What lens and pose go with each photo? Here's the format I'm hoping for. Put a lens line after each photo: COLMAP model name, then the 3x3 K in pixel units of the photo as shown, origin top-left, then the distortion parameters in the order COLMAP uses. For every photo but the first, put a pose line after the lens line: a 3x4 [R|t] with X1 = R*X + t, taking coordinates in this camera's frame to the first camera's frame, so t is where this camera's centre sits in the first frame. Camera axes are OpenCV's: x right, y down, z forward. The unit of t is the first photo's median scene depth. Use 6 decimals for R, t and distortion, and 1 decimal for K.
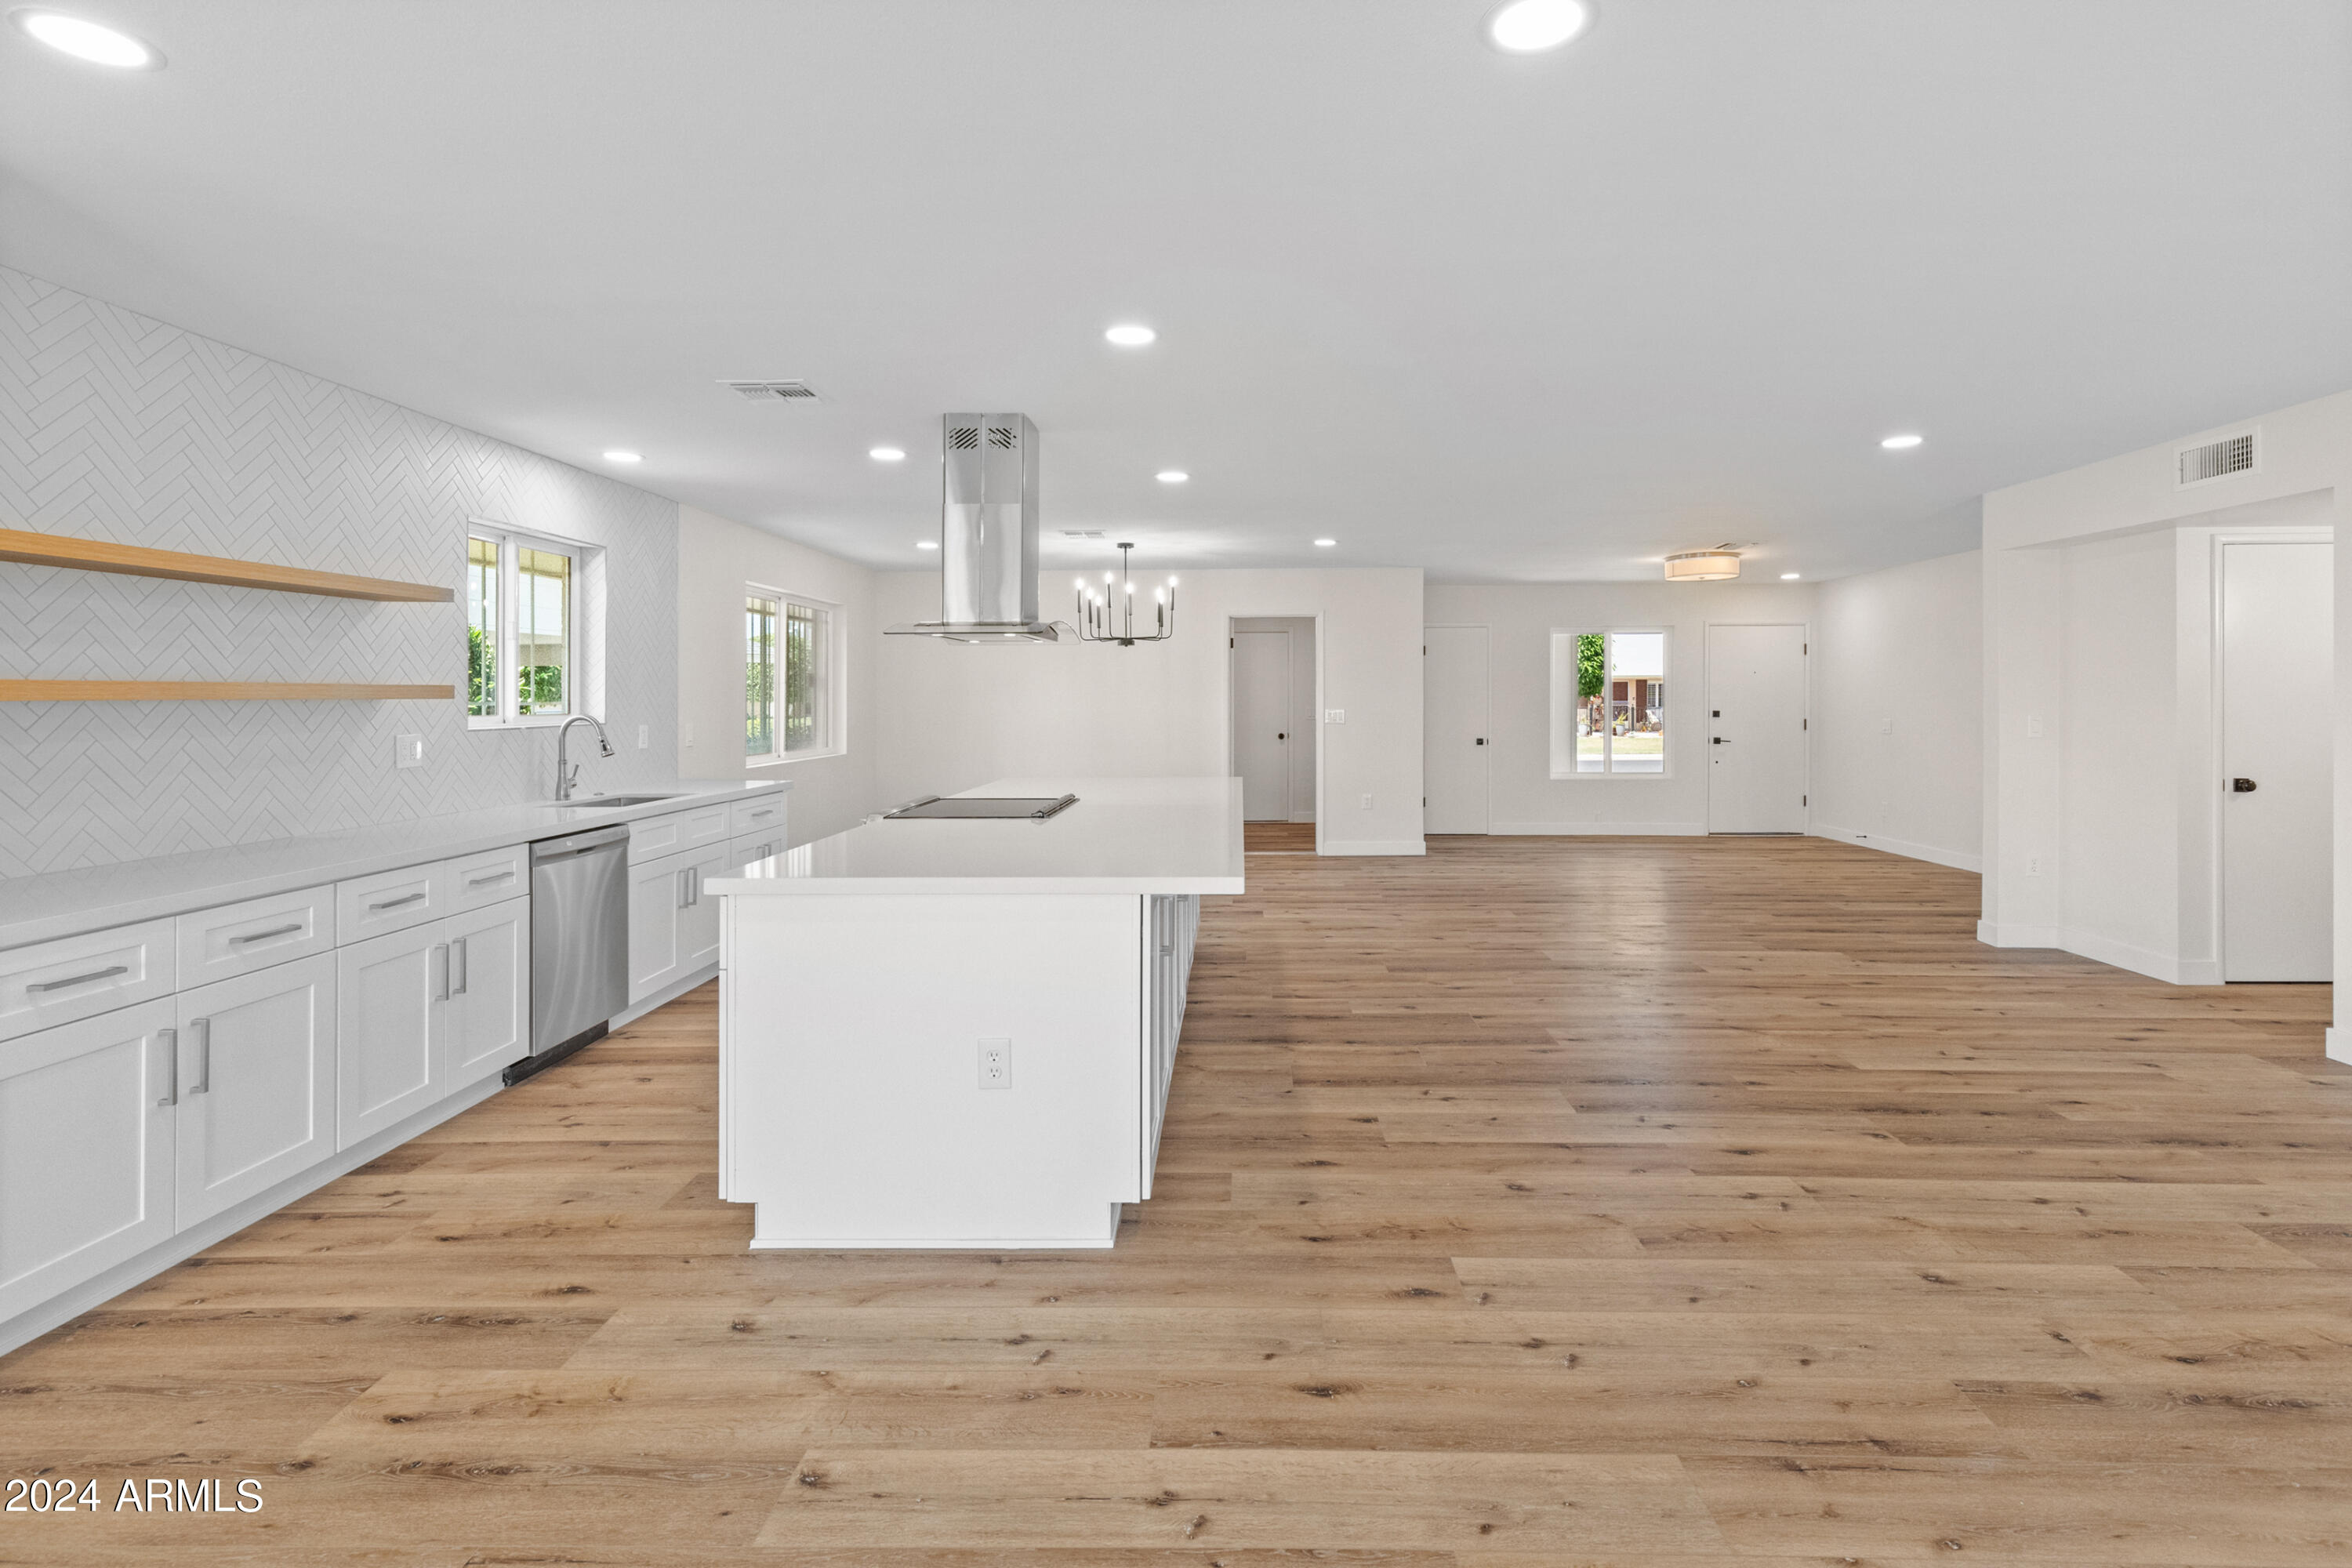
lens RADIAL K [[1133.0, 0, 1182.5], [0, 1133.0, 707.1], [0, 0, 1]] dist [0.001606, 0.000142]
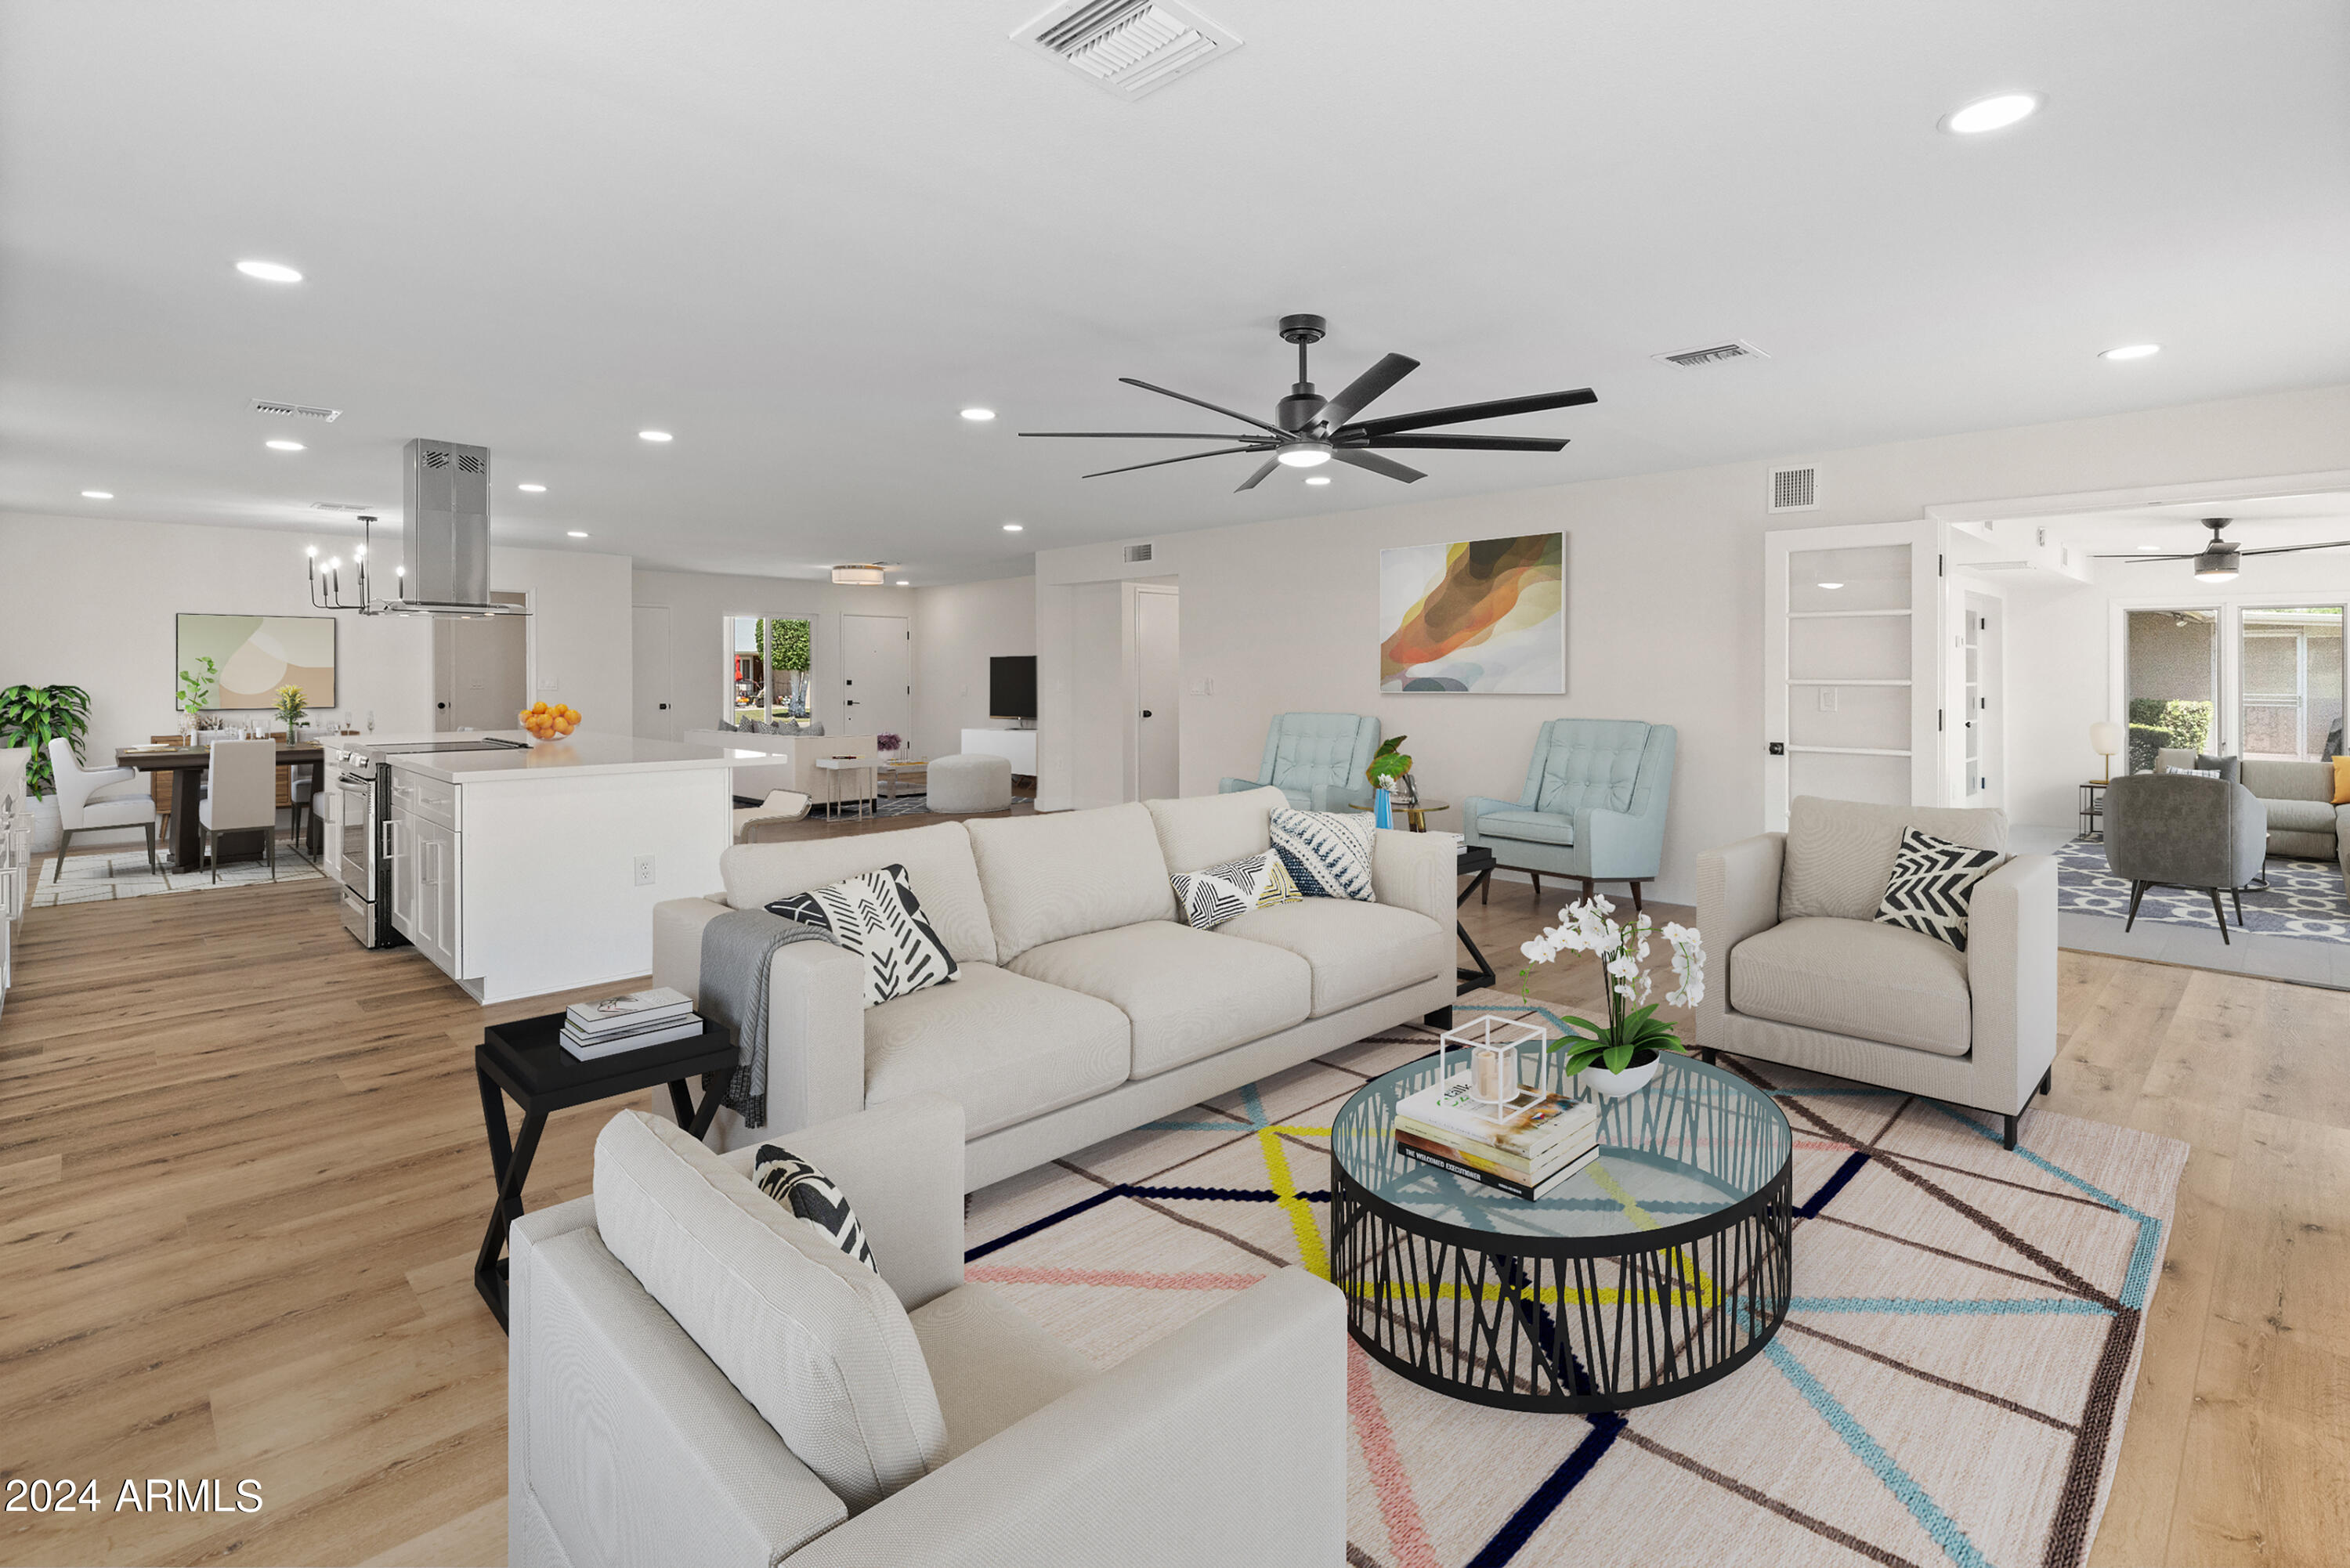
lens RADIAL K [[1107.3, 0, 1188.6], [0, 1107.3, 706.3], [0, 0, 1]] dist [0.008366, -0.000314]
pose [[0.691992, -0.015673, 0.721735, -0.268970], [-0.000197, 0.999760, 0.021900, 0.007726], [-0.721905, -0.015297, 0.691823, -0.257418]]
